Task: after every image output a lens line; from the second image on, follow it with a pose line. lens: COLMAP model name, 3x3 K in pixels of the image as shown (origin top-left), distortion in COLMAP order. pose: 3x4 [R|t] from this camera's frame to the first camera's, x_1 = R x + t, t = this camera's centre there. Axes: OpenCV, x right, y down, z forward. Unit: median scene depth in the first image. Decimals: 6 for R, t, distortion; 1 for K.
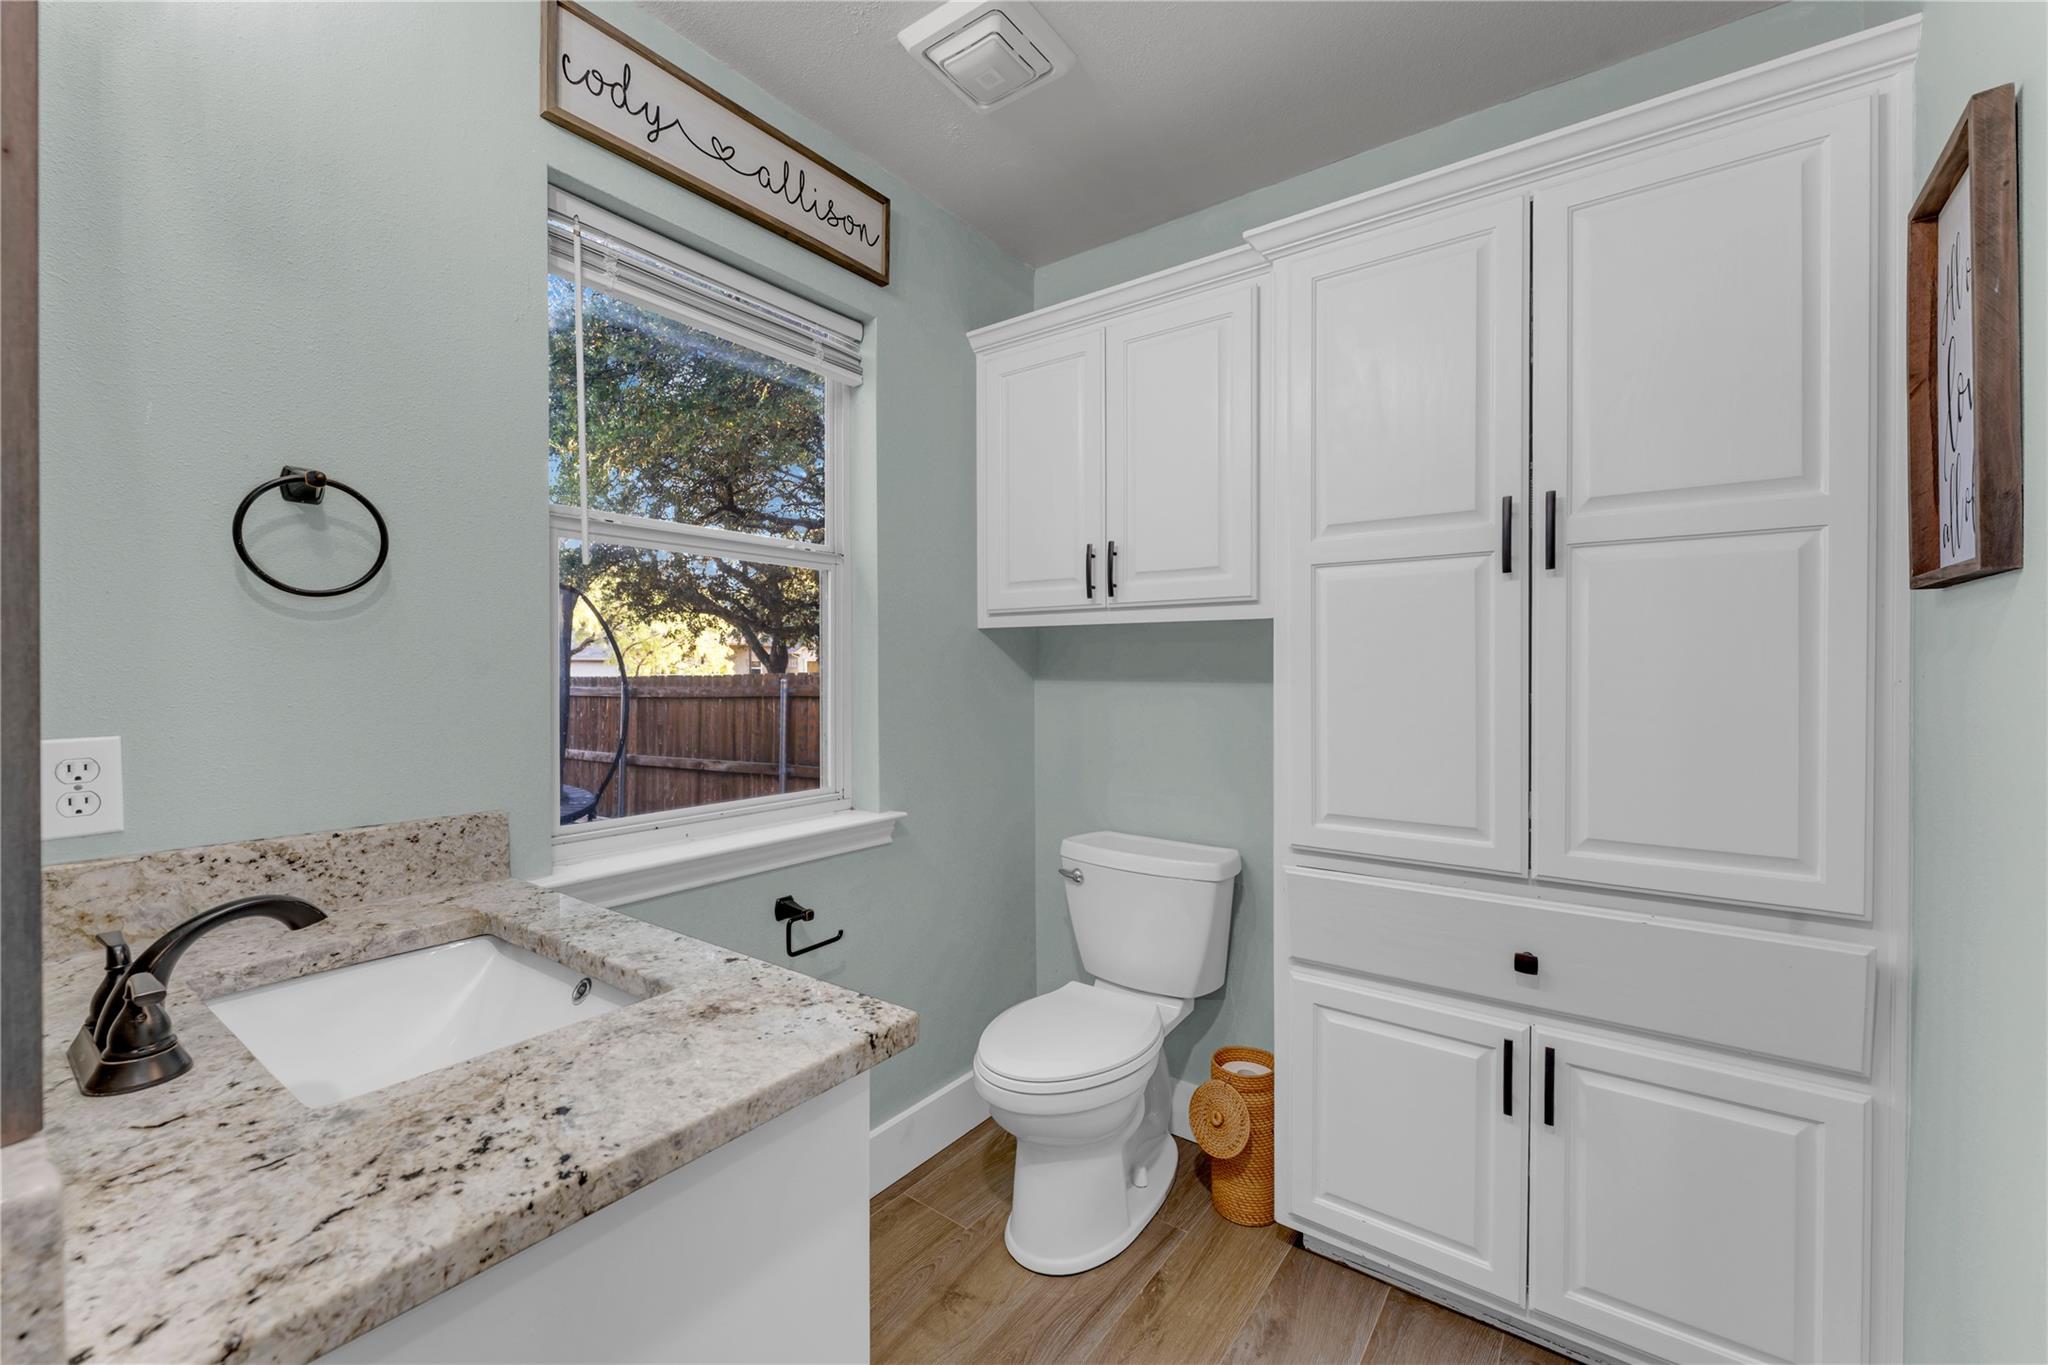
lens RADIAL K [[835.7, 0, 1002.5], [0, 835.7, 677.4], [0, 0, 1]] dist [-0.001474, 0.000051]
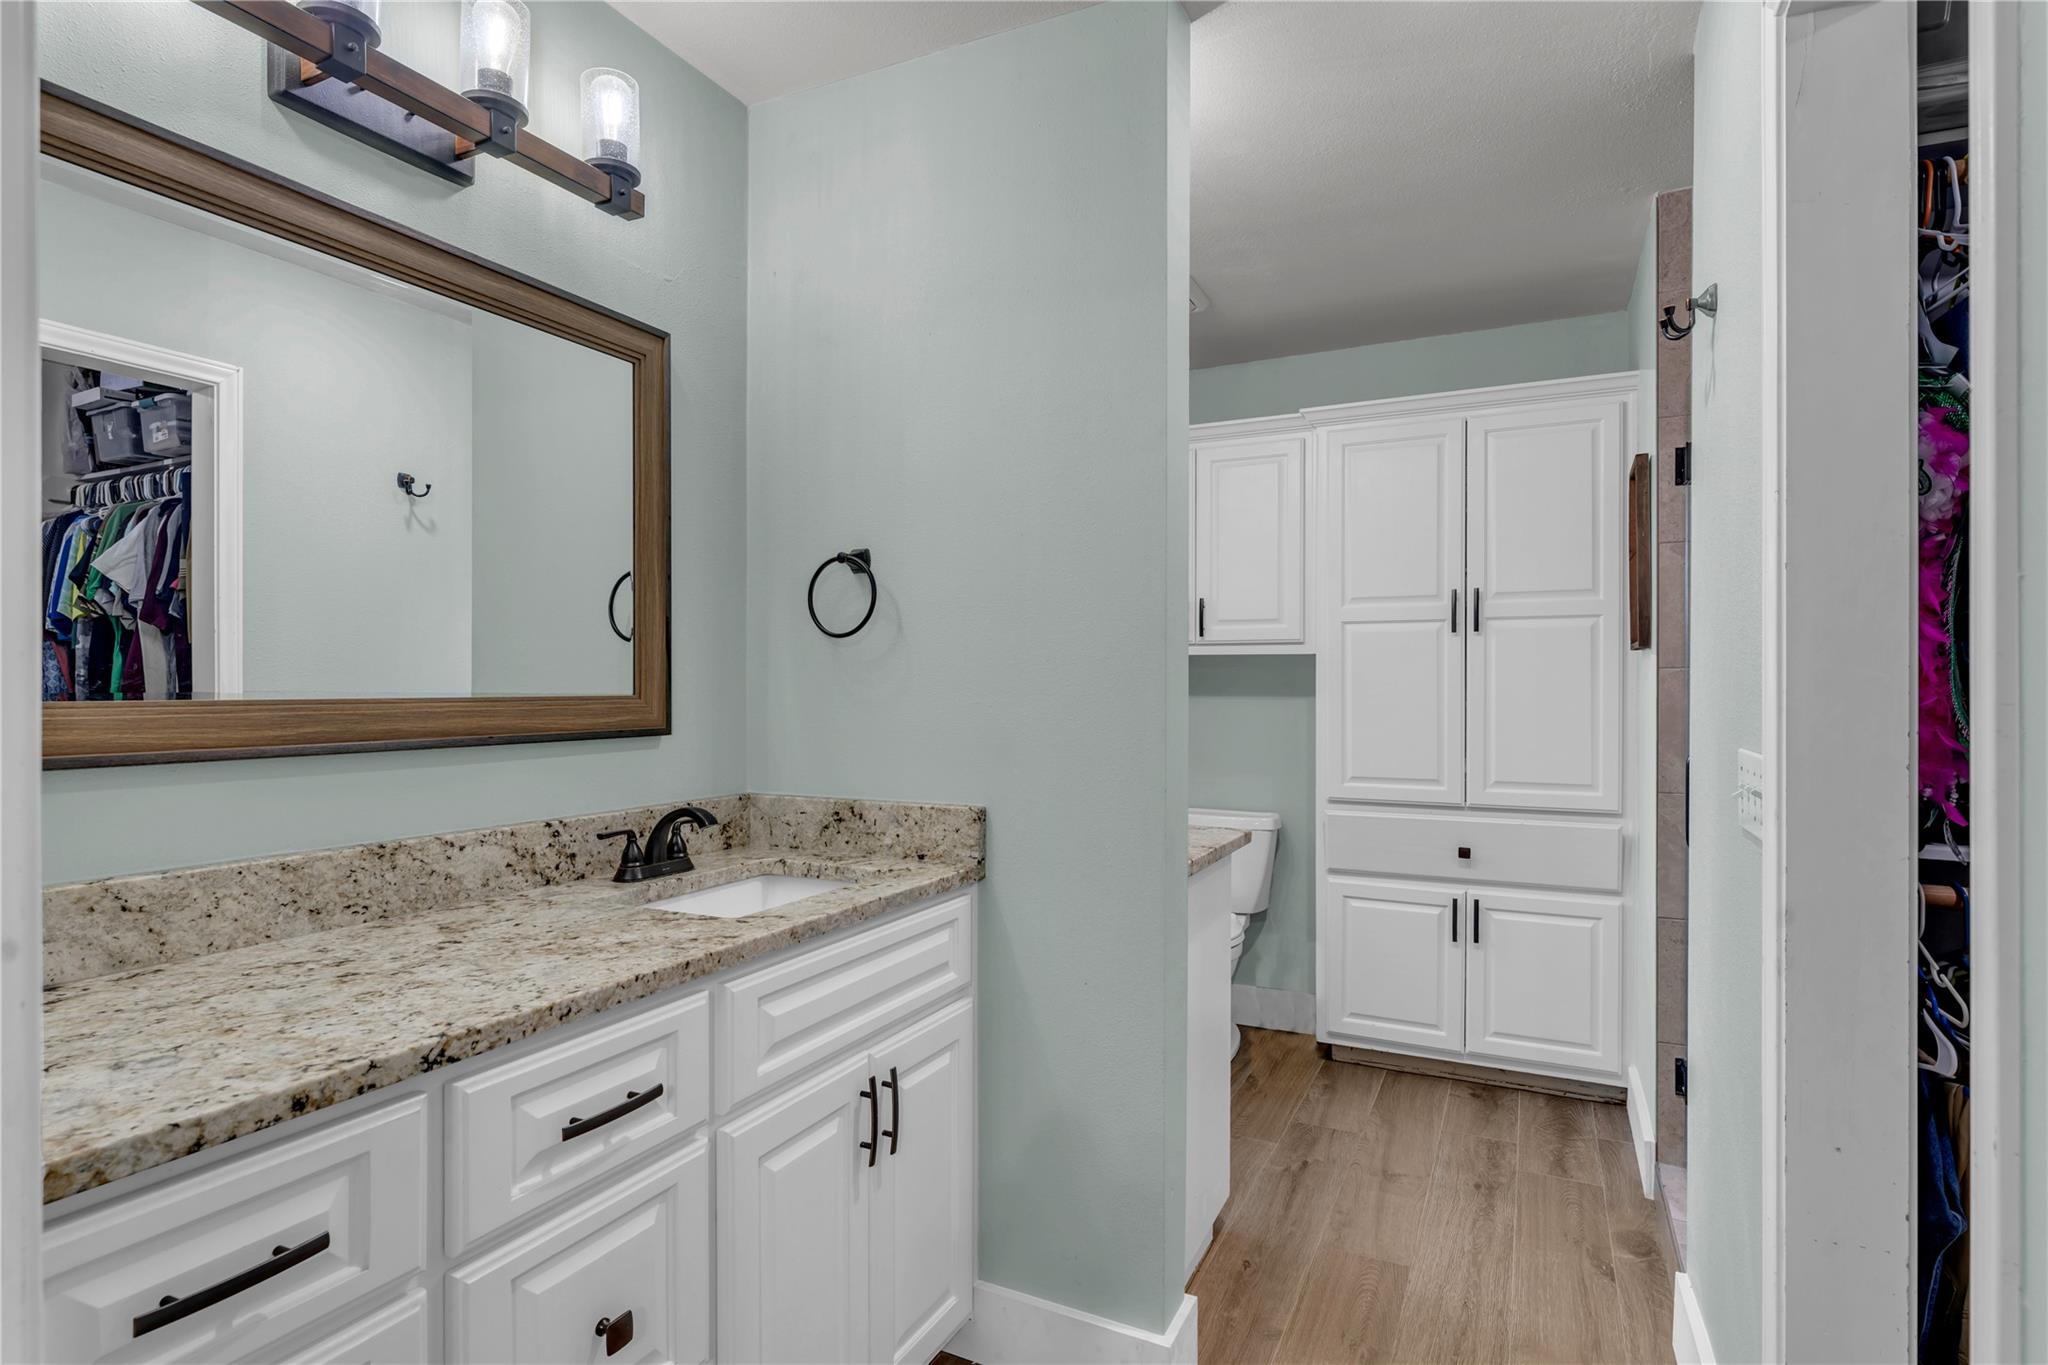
lens RADIAL K [[1077.2, 0, 1037.4], [0, 1077.2, 685.9], [0, 0, 1]] dist [0.000188, -0.000413]
pose [[0.977688, 0.006739, 0.209953, -0.714542], [-0.003897, 0.999895, -0.013948, 0.022051], [-0.210025, 0.012819, 0.977612, -1.011749]]
